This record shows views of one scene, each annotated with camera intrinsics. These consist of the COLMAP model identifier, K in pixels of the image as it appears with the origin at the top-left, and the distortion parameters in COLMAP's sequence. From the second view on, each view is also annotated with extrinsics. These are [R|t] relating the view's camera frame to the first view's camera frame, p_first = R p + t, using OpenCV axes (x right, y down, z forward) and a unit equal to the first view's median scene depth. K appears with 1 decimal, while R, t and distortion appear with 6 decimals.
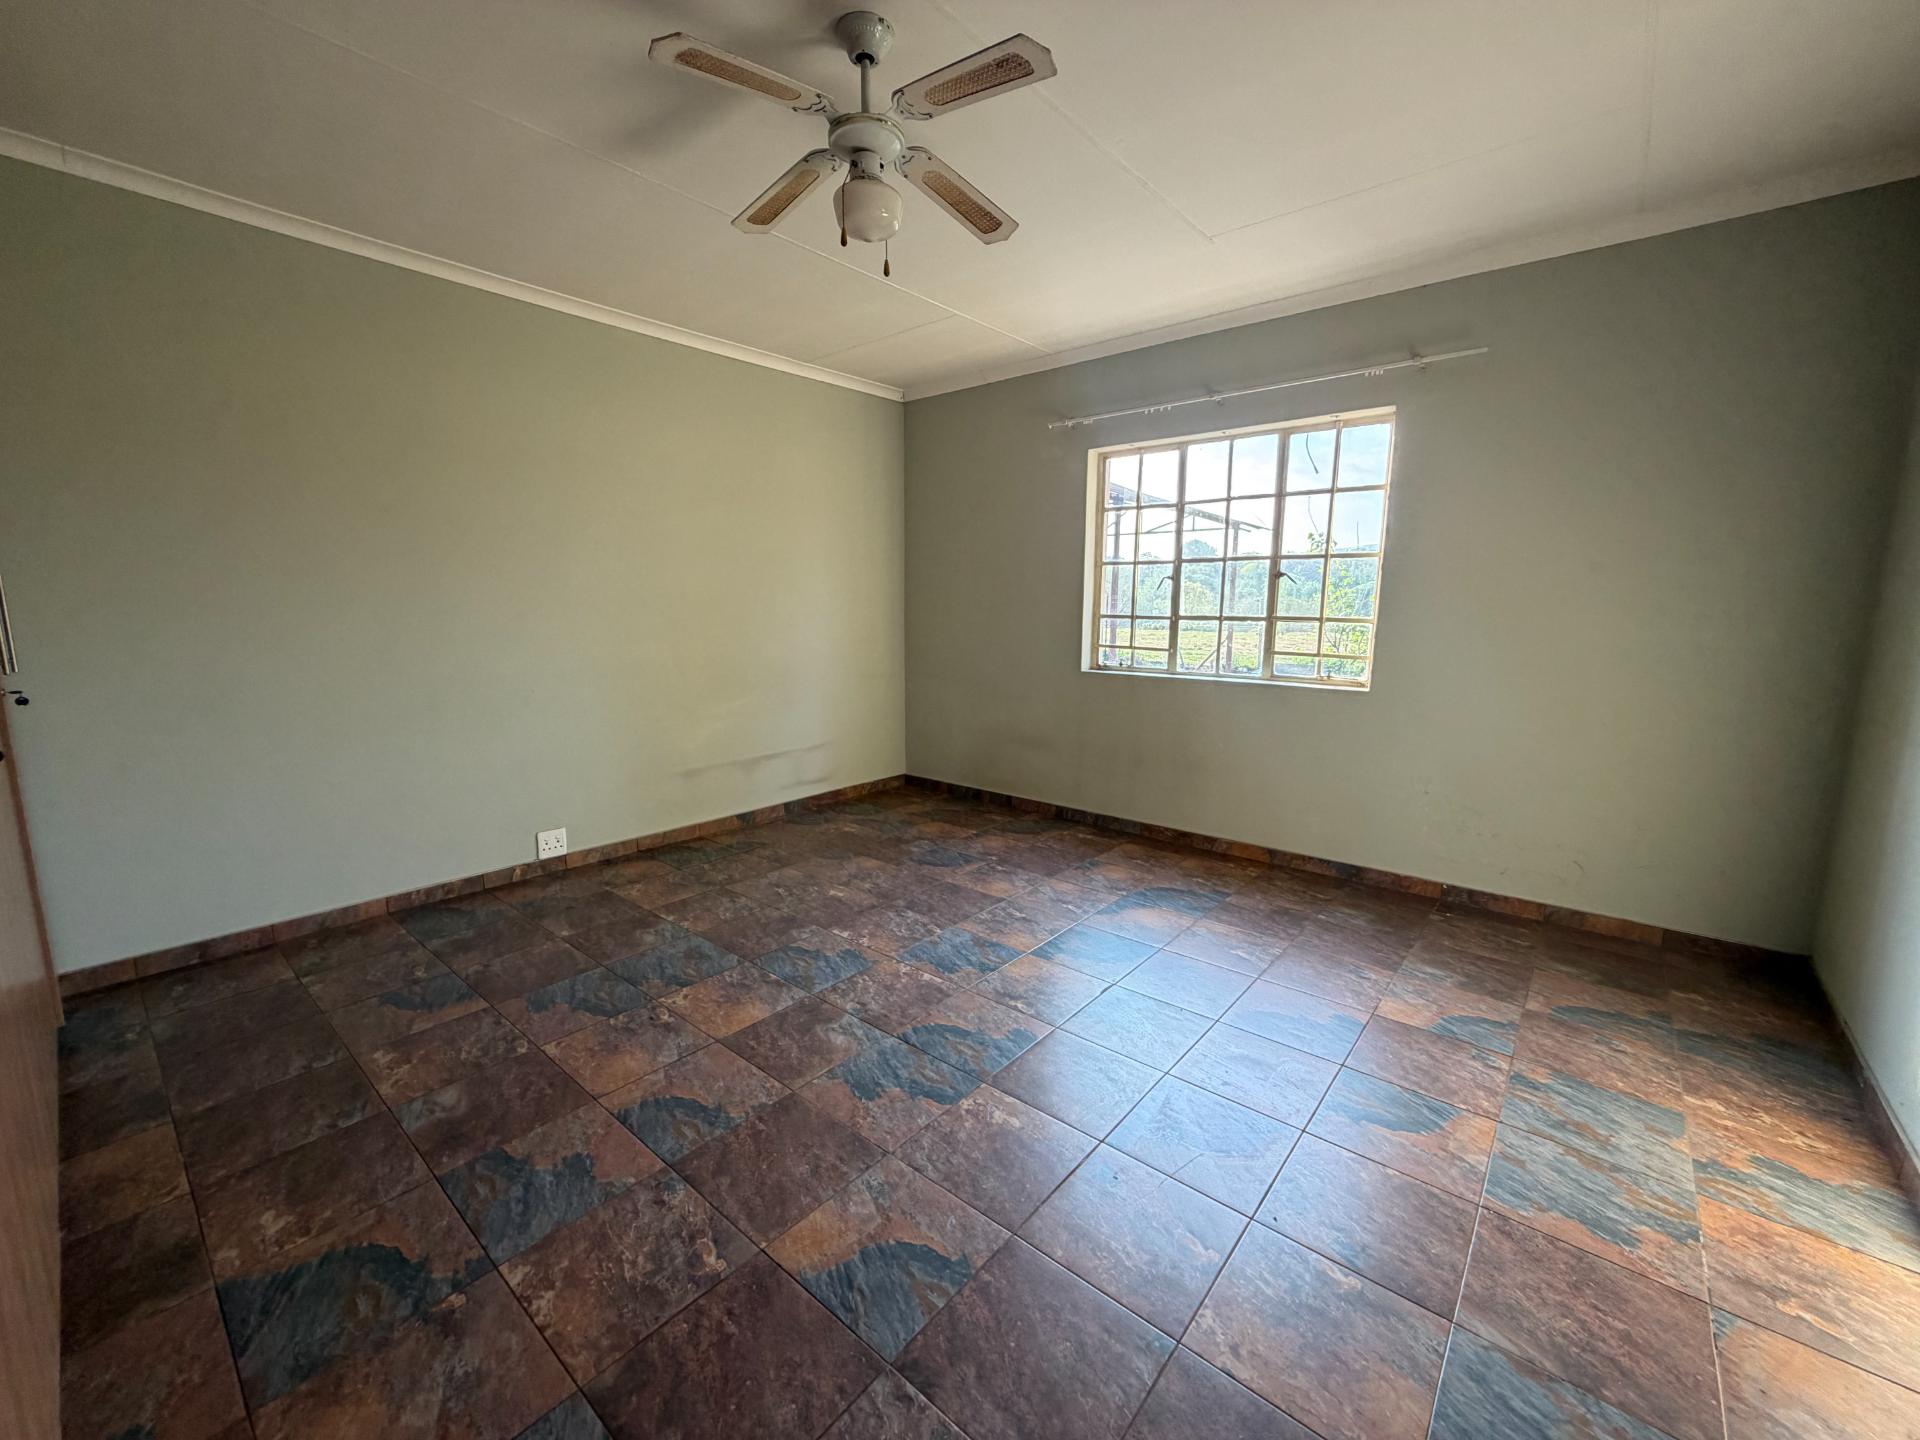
lens RADIAL K [[765.2, 0, 953.9], [0, 765.2, 713.0], [0, 0, 1]] dist [-0.000317, 0.000595]
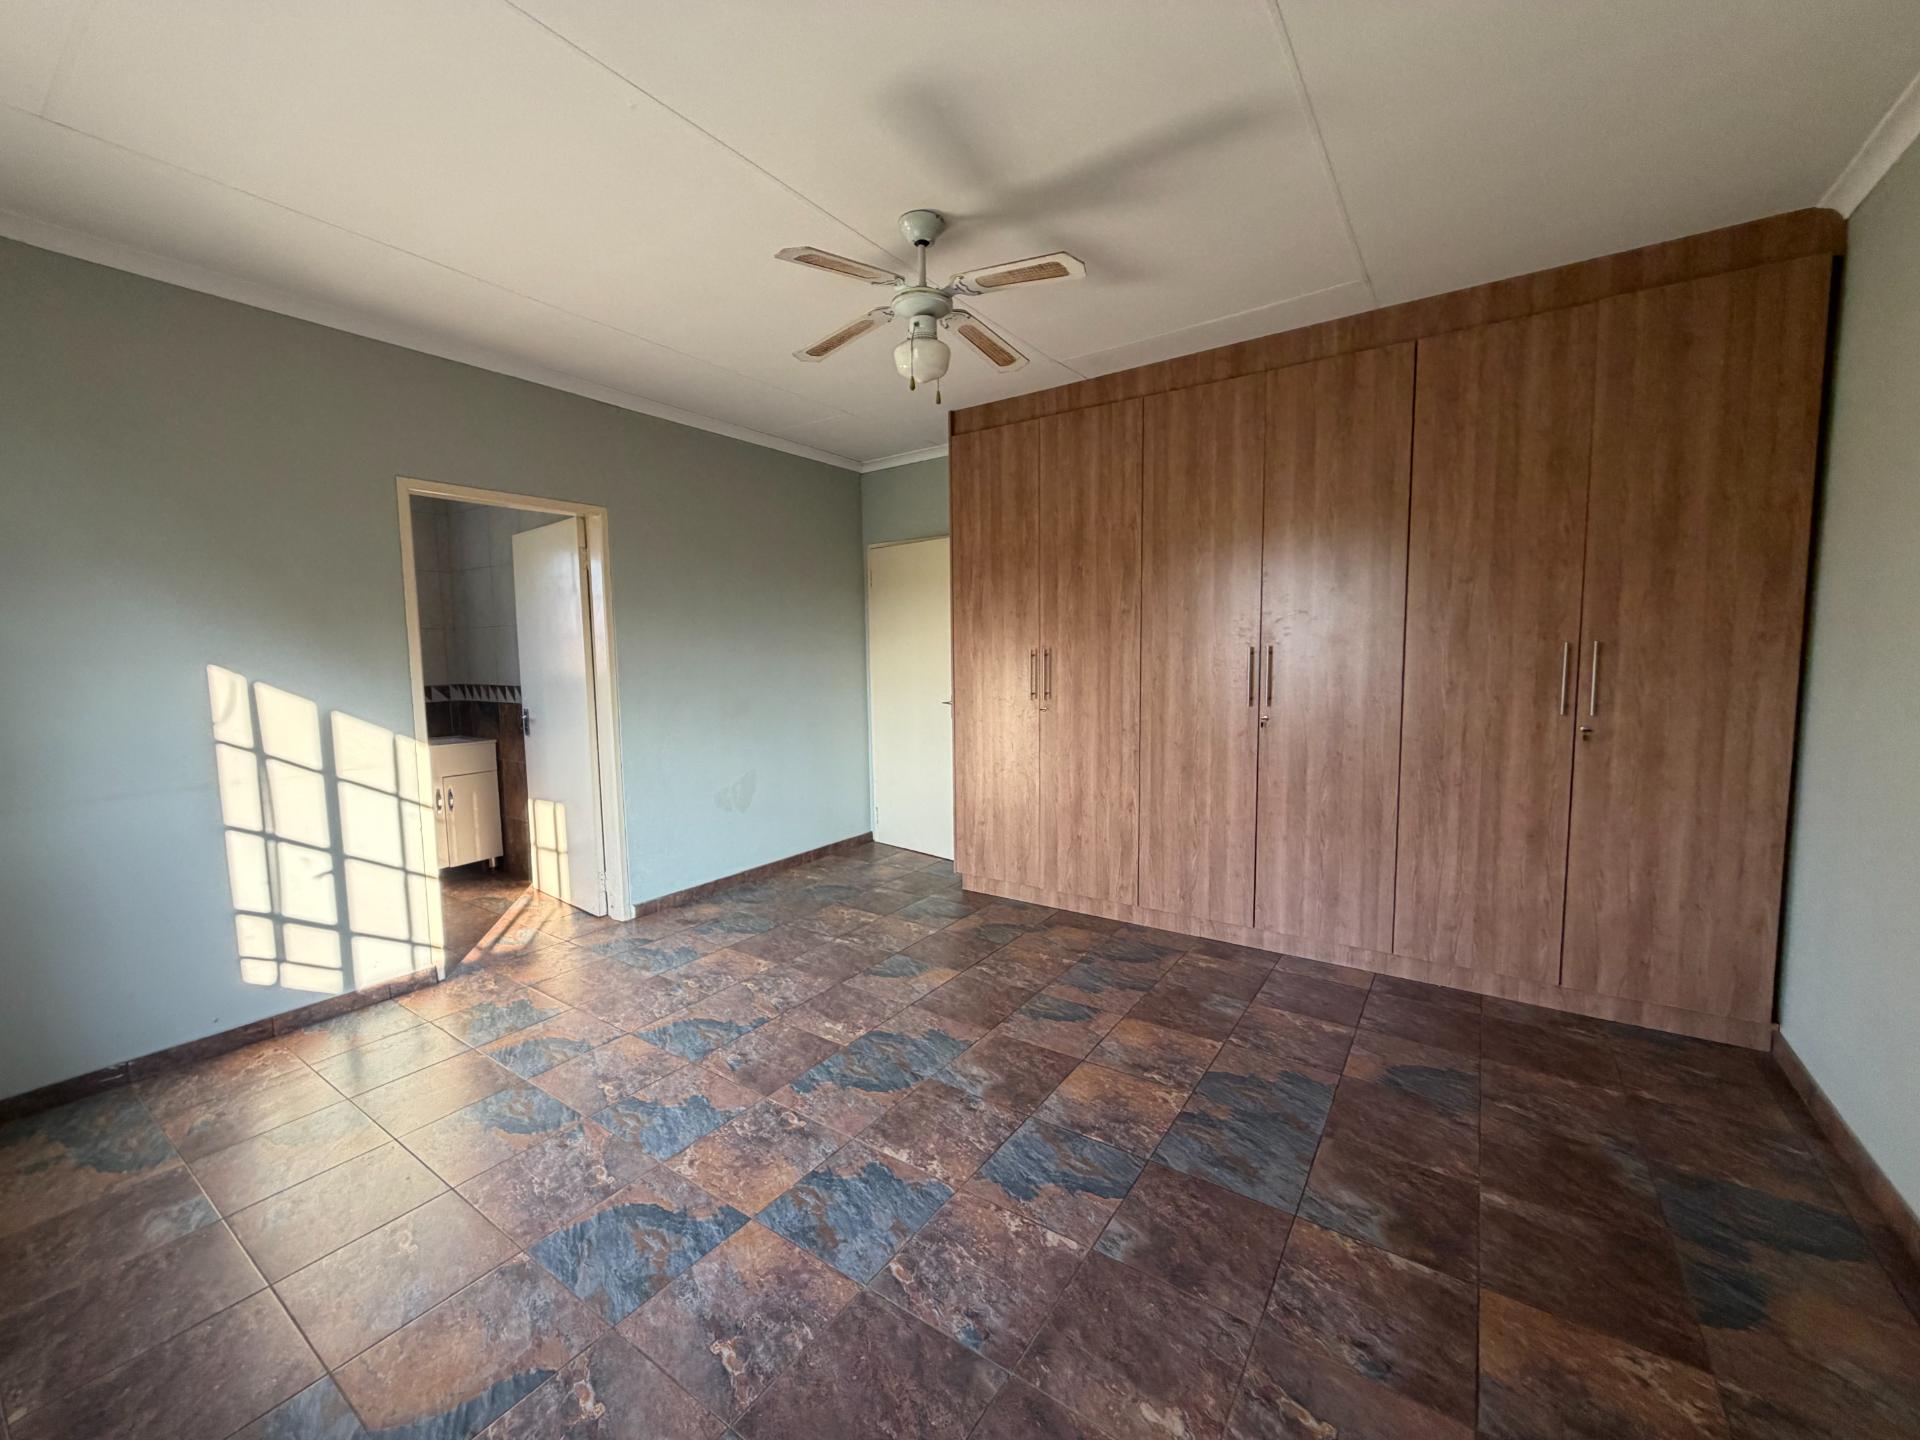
lens RADIAL K [[765.2, 0, 954.3], [0, 765.2, 716.8], [0, 0, 1]] dist [-0.000317, 0.000595]
pose [[-0.994901, 0.021010, -0.098640, -0.021413], [-0.001971, 0.973822, 0.227304, -0.287461], [0.100833, 0.226340, -0.968815, 1.804023]]
